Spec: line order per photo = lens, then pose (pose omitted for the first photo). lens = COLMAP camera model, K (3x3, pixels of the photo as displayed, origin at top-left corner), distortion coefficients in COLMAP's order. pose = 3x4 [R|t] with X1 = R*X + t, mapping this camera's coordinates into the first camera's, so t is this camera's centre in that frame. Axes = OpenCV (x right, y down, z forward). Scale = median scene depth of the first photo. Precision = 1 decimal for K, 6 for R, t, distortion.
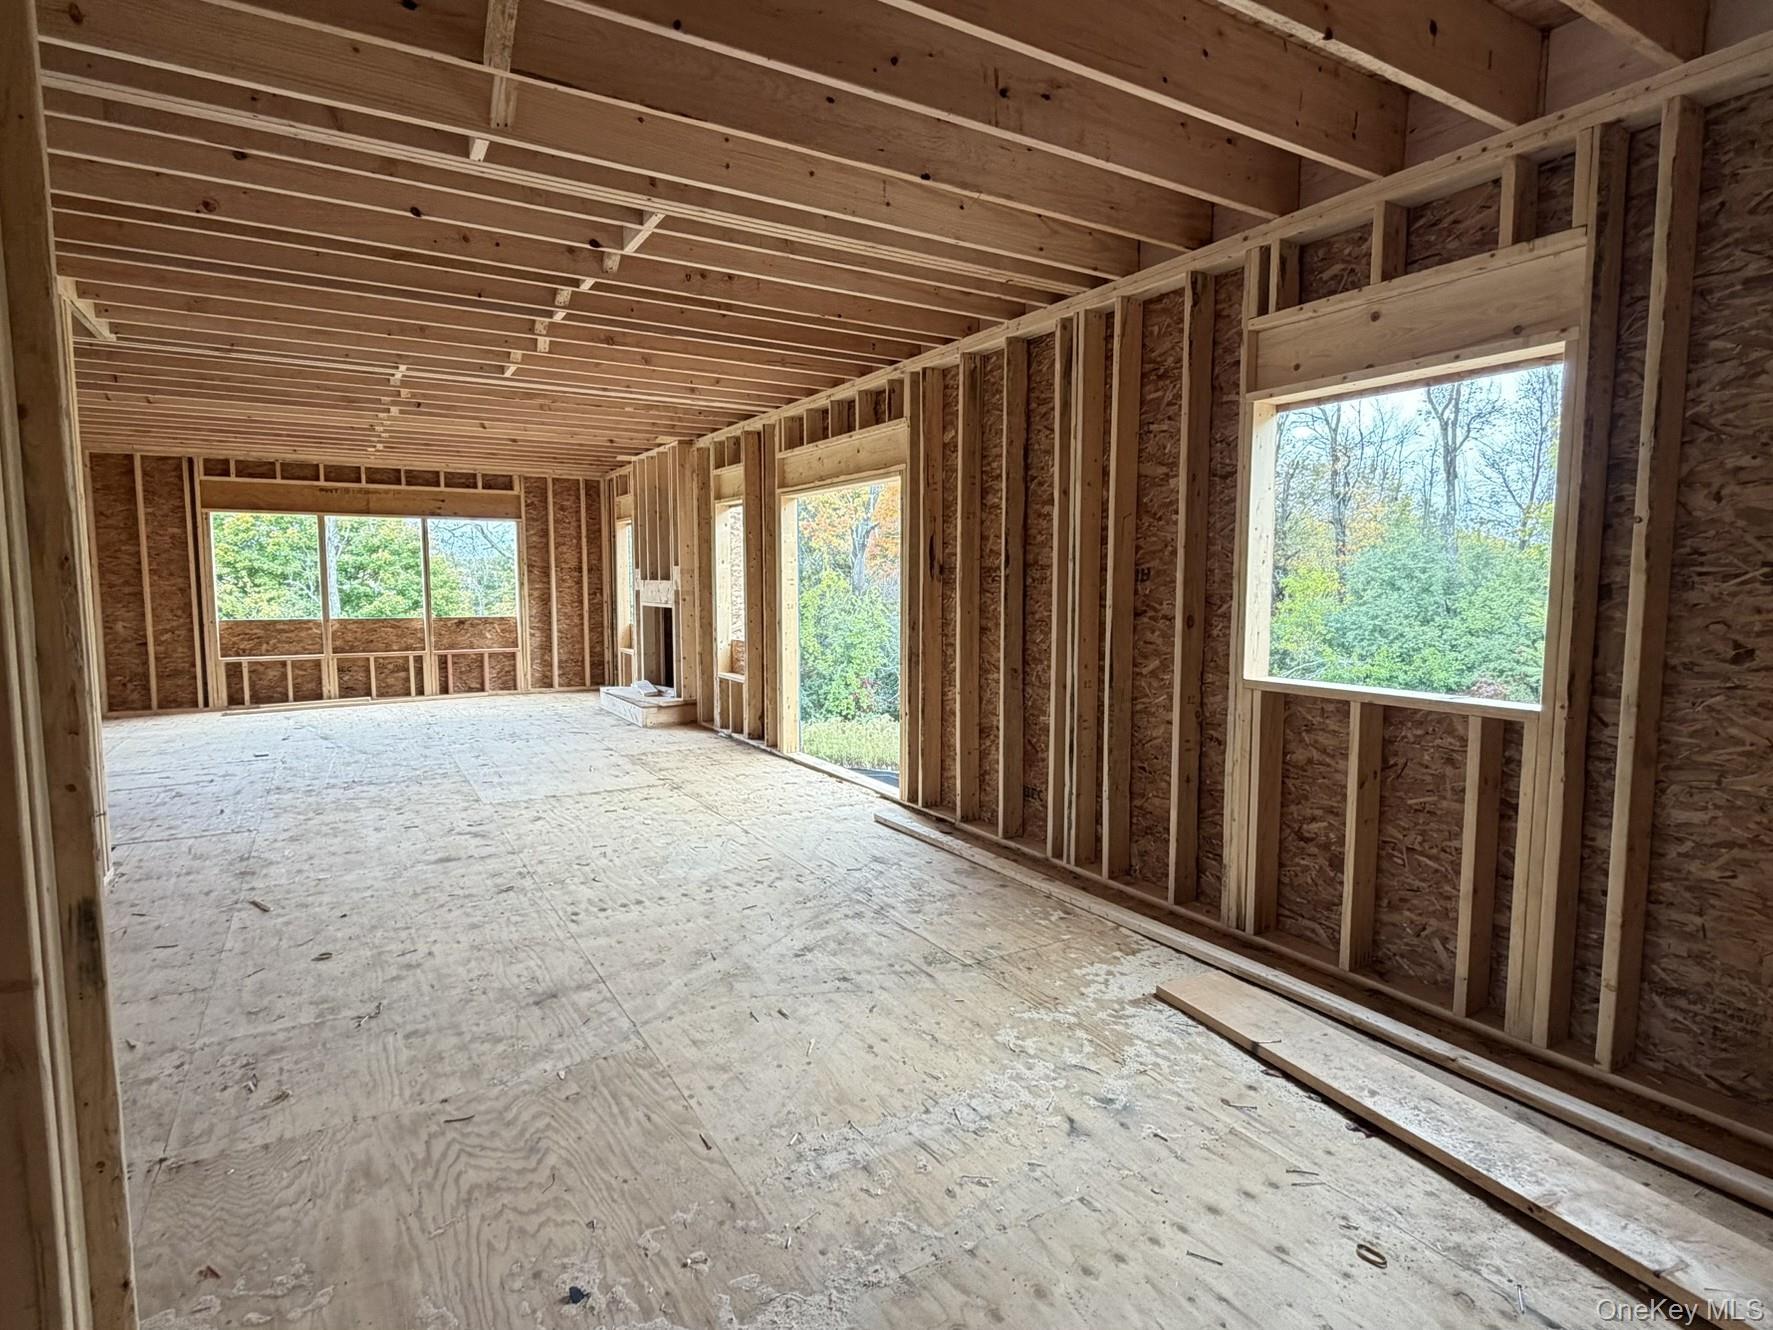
lens RADIAL K [[942.8, 0, 885.1], [0, 942.8, 667.3], [0, 0, 1]] dist [-0.002466, -0.000538]
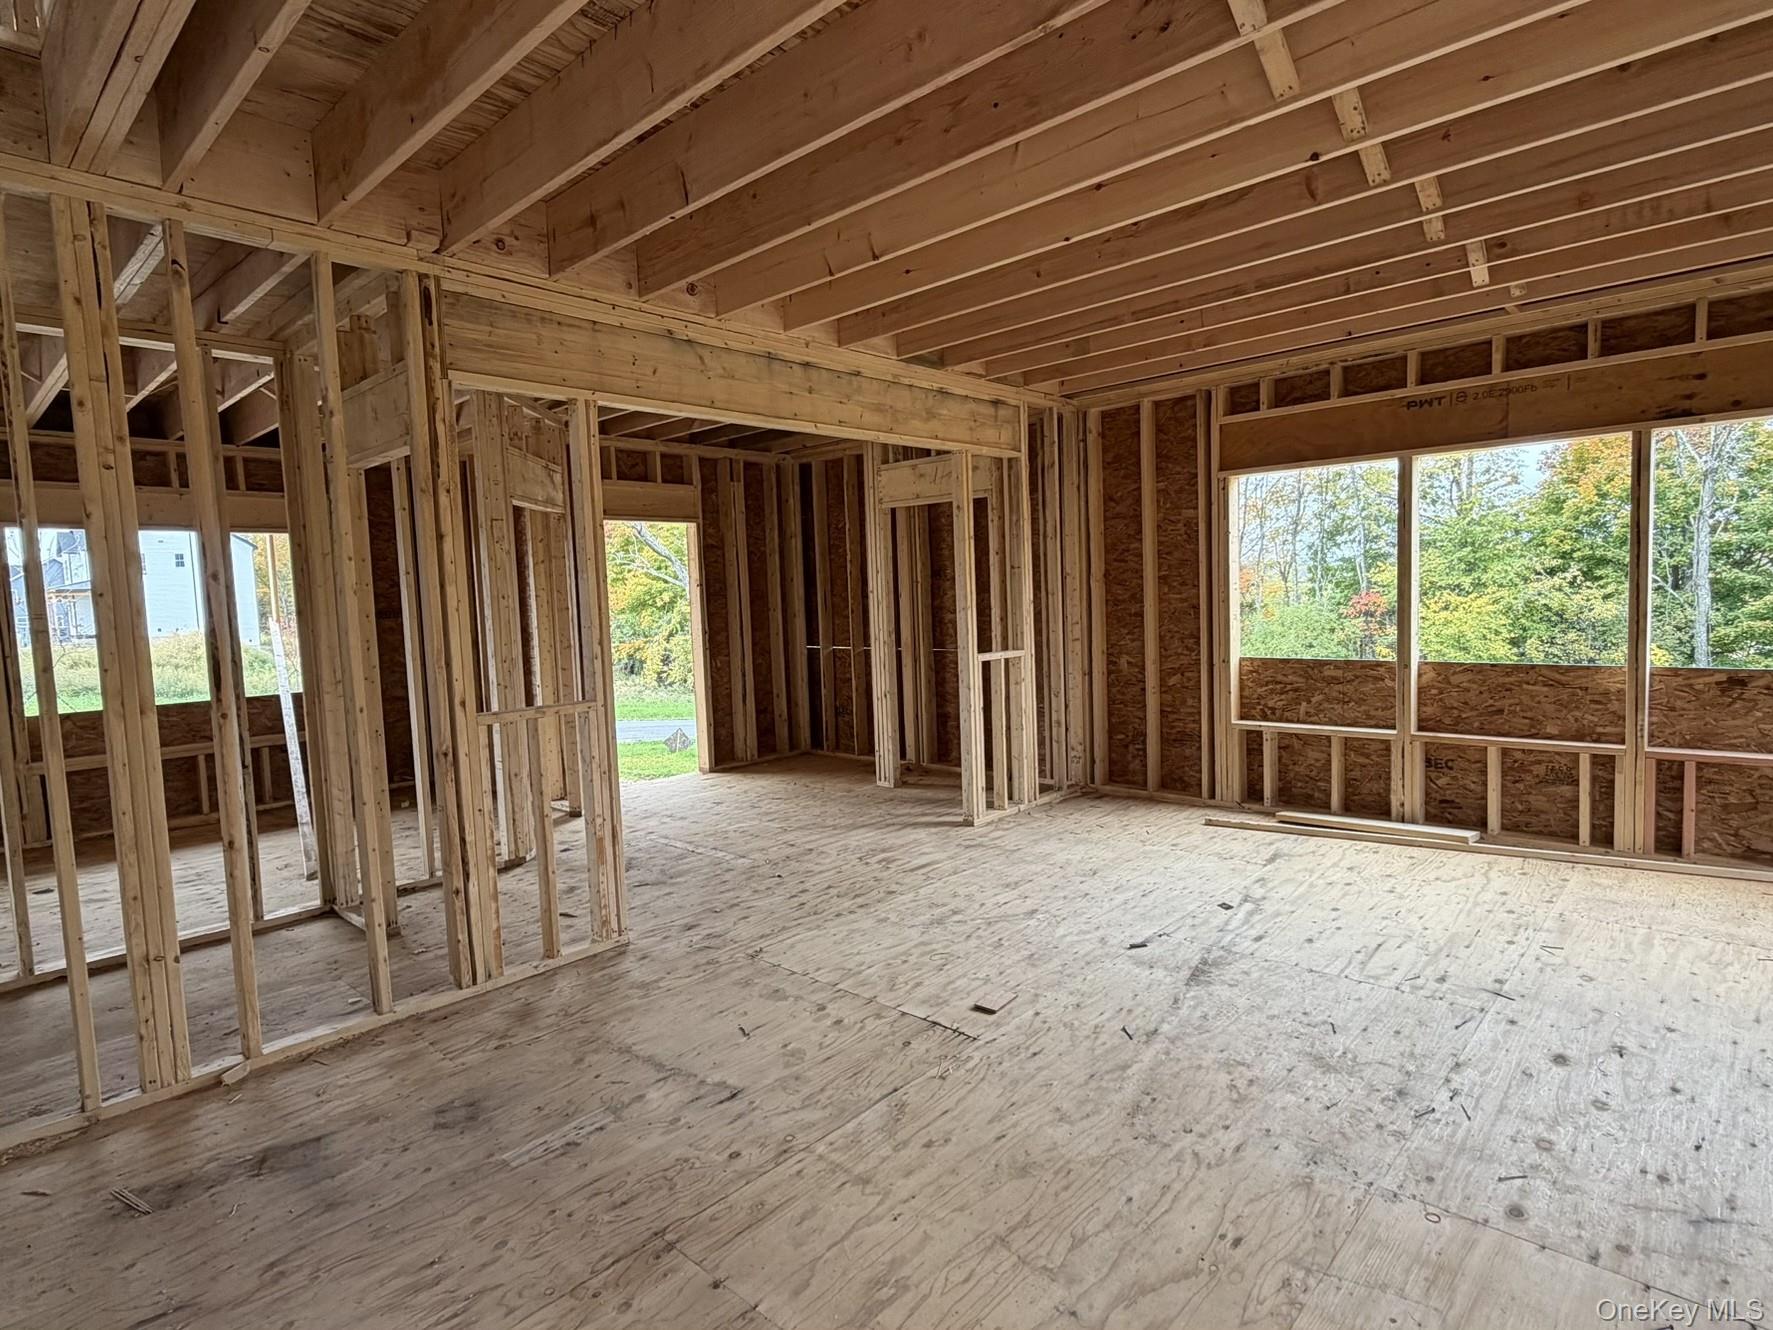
lens RADIAL K [[942.8, 0, 885.8], [0, 942.8, 668.6], [0, 0, 1]] dist [-0.002466, -0.000538]
pose [[0.285780, 0.060728, -0.956369, -0.192090], [-0.050119, 0.997571, 0.048368, -0.058966], [0.956984, 0.034109, 0.288130, 0.594937]]
